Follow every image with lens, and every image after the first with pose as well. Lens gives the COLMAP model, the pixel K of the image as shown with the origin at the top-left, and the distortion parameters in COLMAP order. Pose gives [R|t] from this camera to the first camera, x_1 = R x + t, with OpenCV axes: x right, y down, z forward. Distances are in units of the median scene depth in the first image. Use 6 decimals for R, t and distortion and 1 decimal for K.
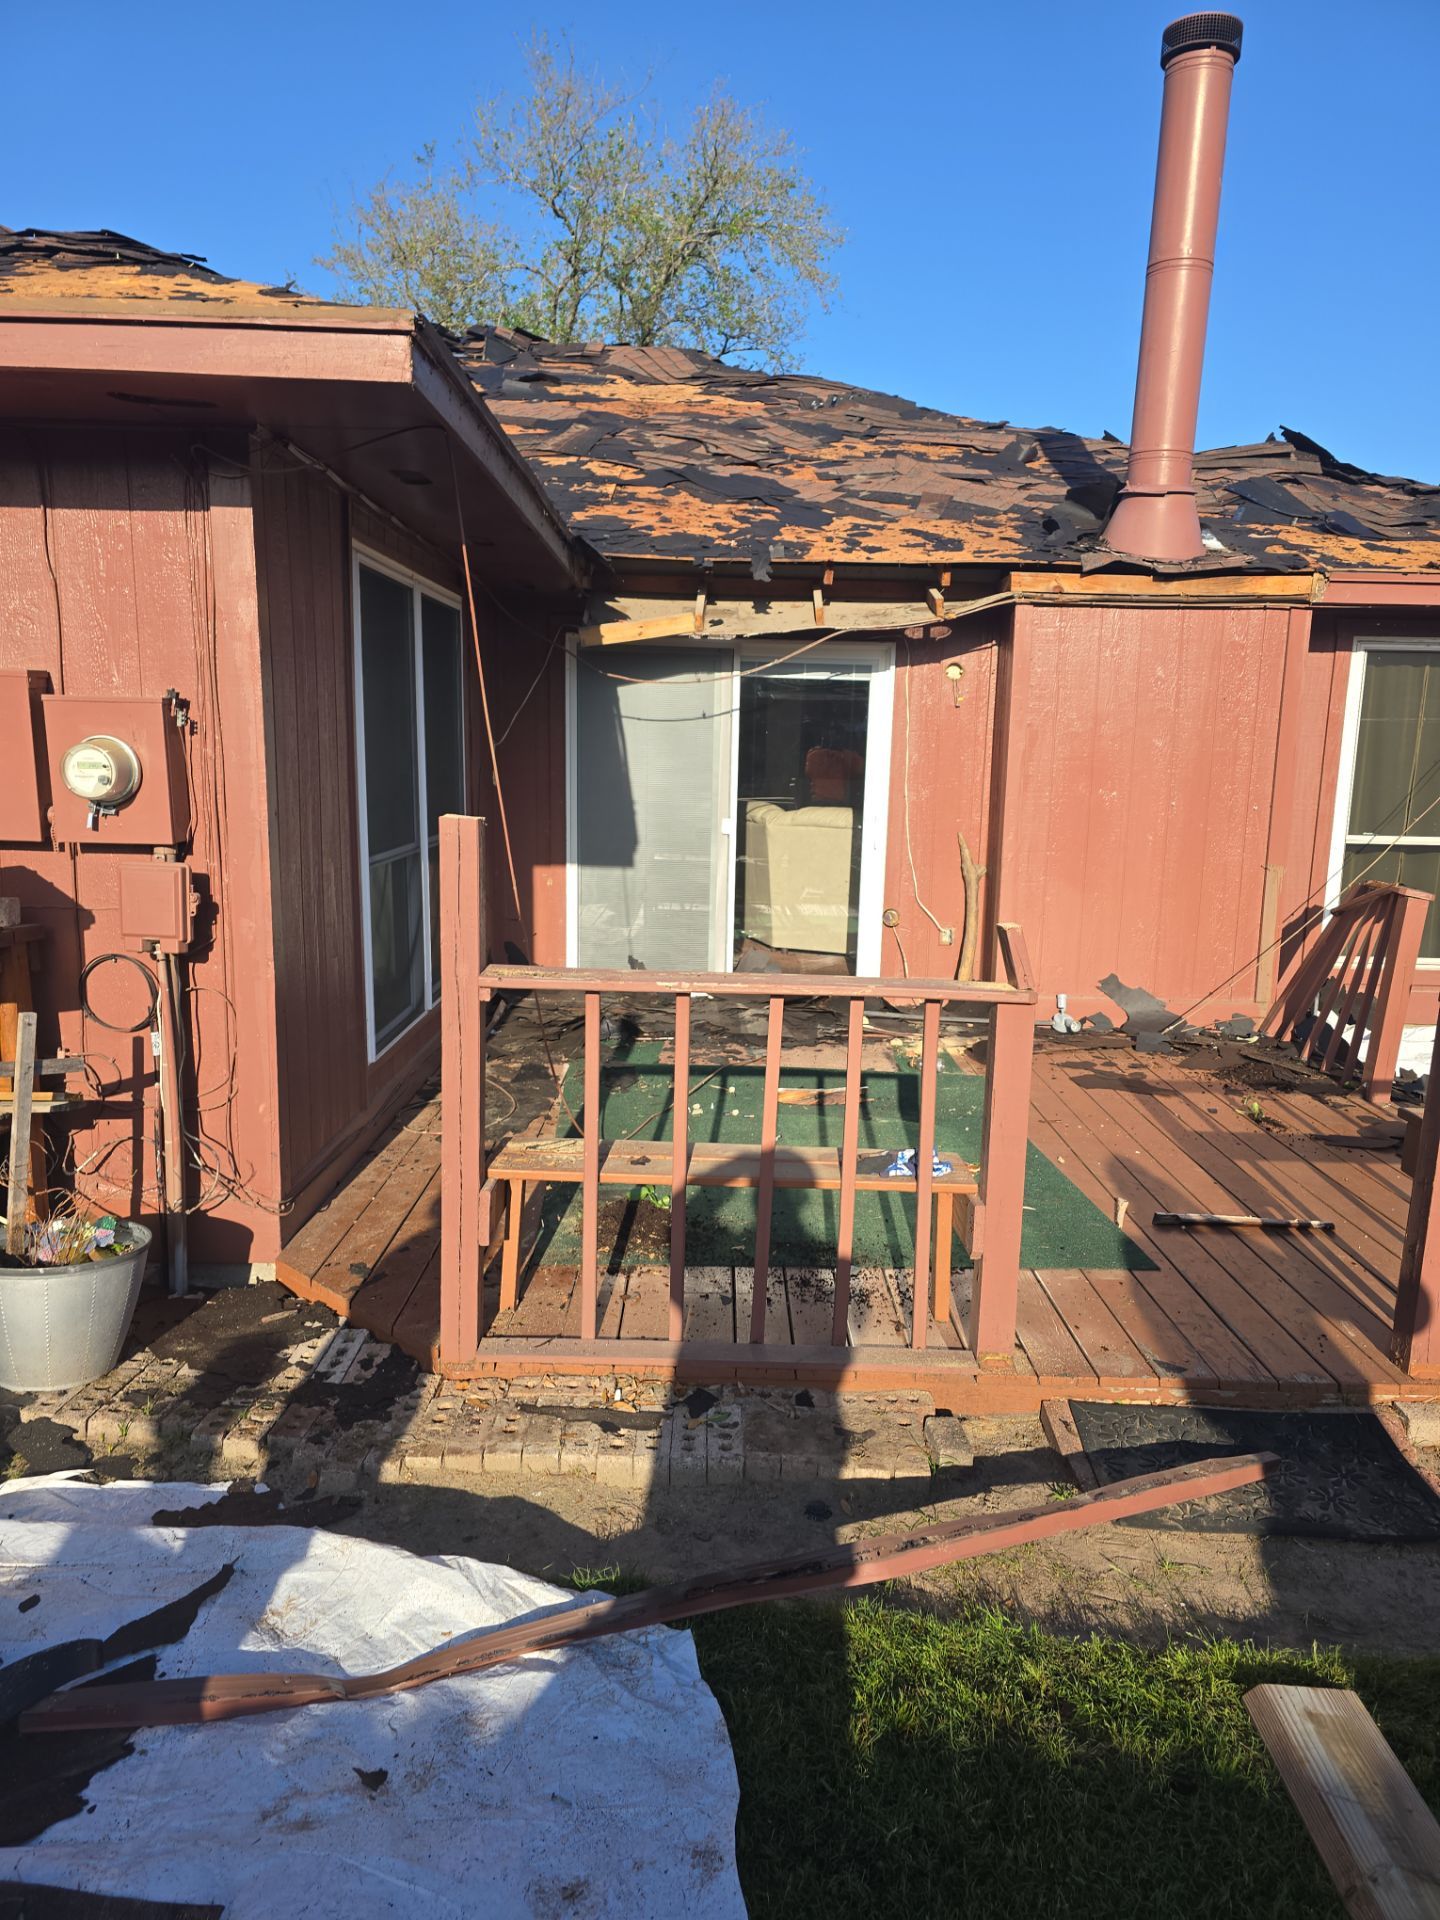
lens RADIAL K [[1273.7, 0, 722.9], [0, 1273.7, 955.7], [0, 0, 1]] dist [0.067492, -0.054073]
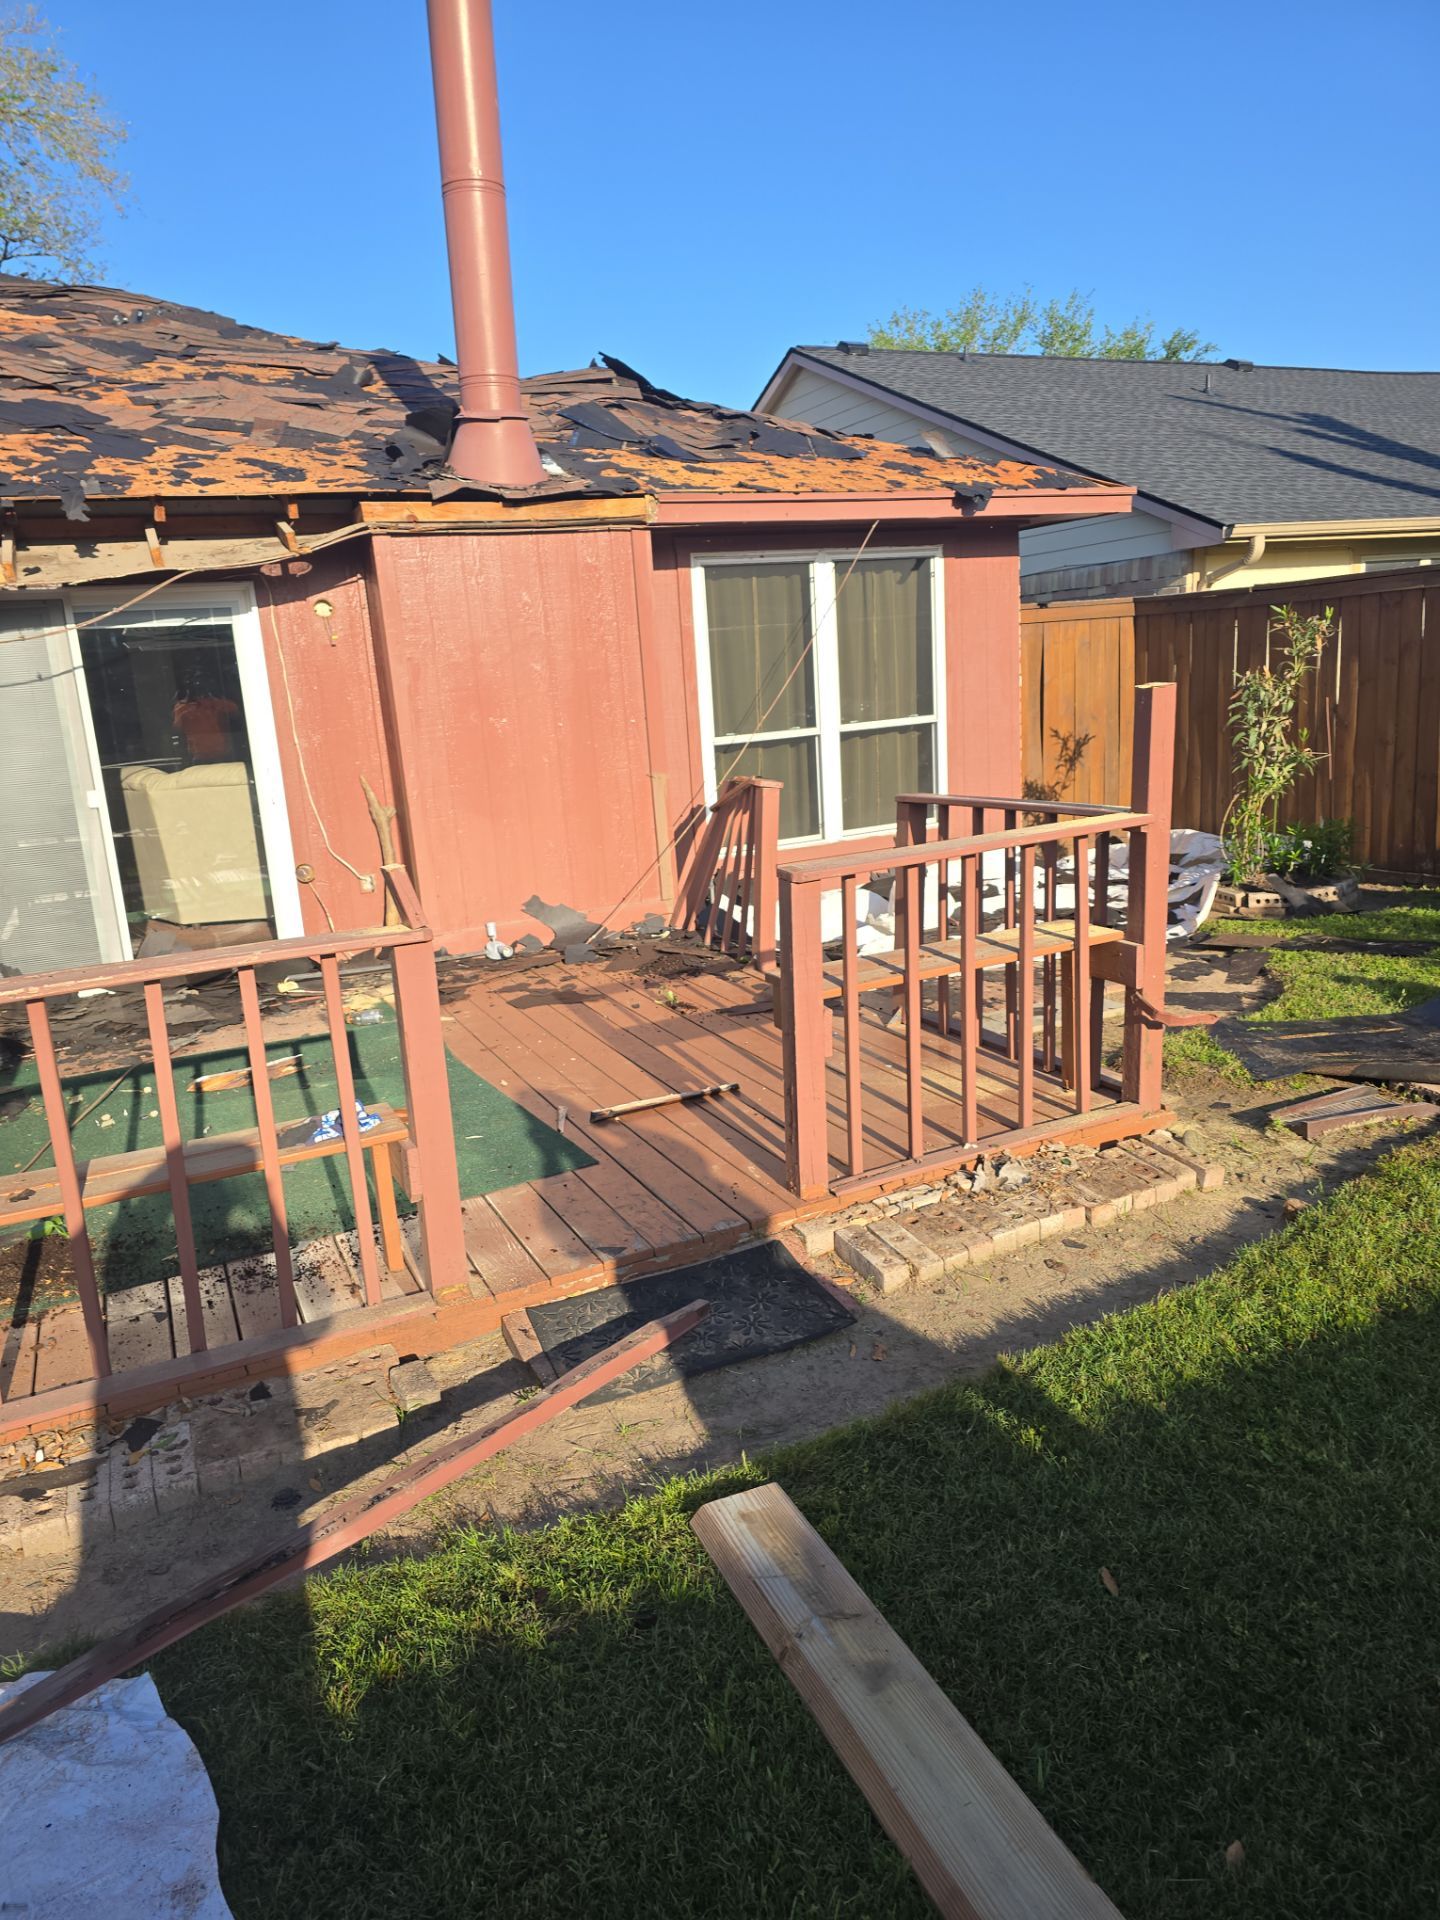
lens RADIAL K [[1273.7, 0, 718.0], [0, 1273.7, 960.2], [0, 0, 1]] dist [0.067492, -0.054073]
pose [[0.900544, -0.183122, 0.394318, 0.020289], [0.162006, 0.982990, 0.086513, 0.001041], [-0.403454, -0.014027, 0.914893, -0.004244]]
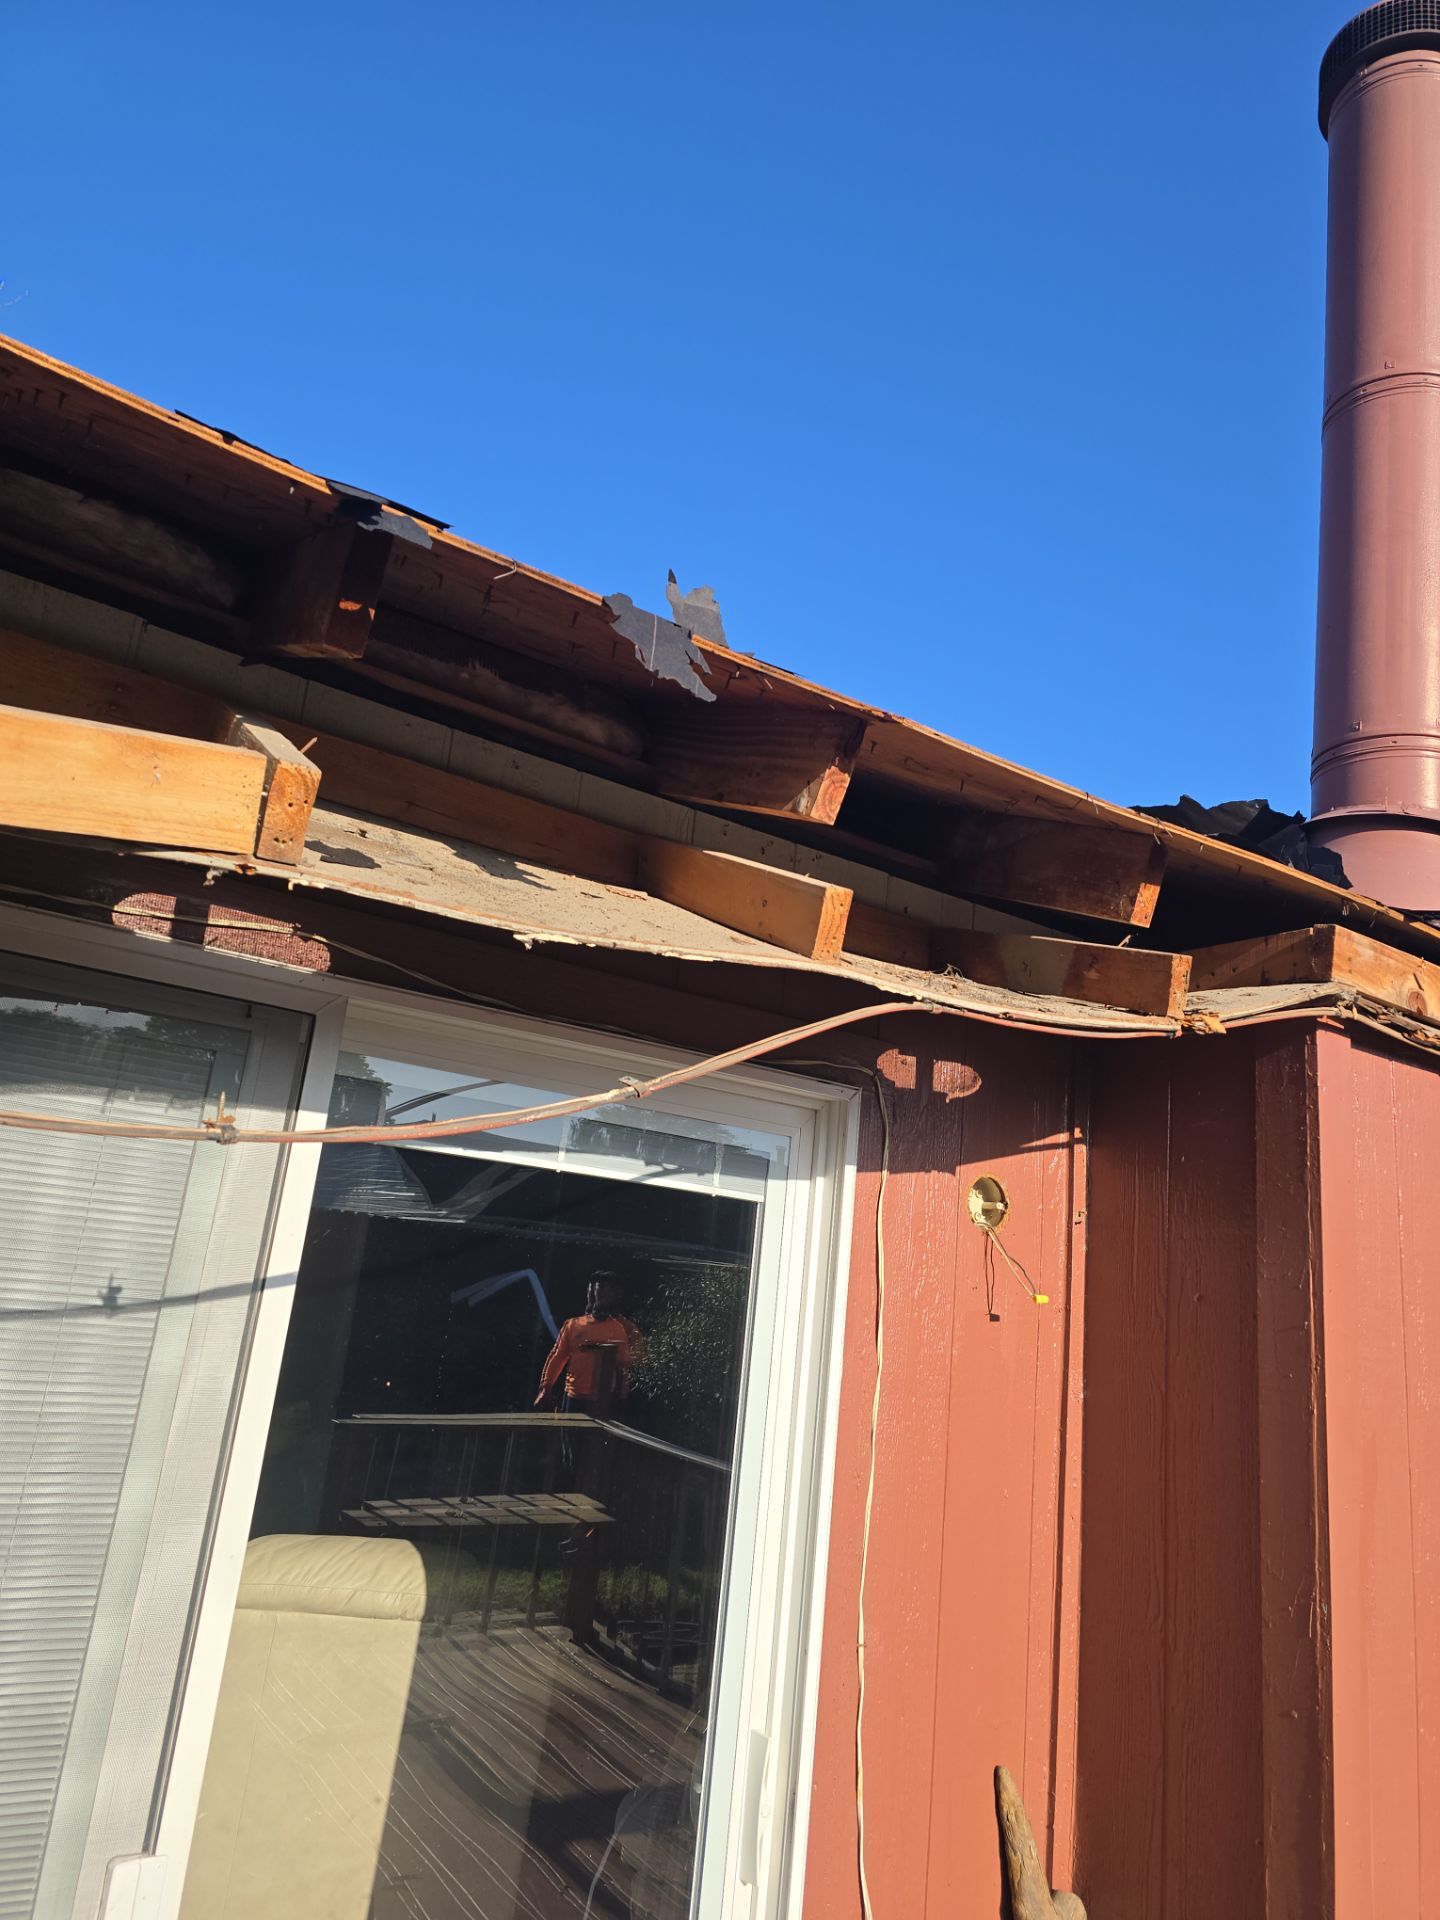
lens RADIAL K [[1273.7, 0, 725.9], [0, 1273.7, 938.8], [0, 0, 1]] dist [0.067492, -0.054073]
pose [[0.824997, 0.204389, 0.526882, -0.058287], [0.012200, 0.925650, -0.378184, -0.176990], [-0.565005, 0.318428, 0.761165, 0.835429]]
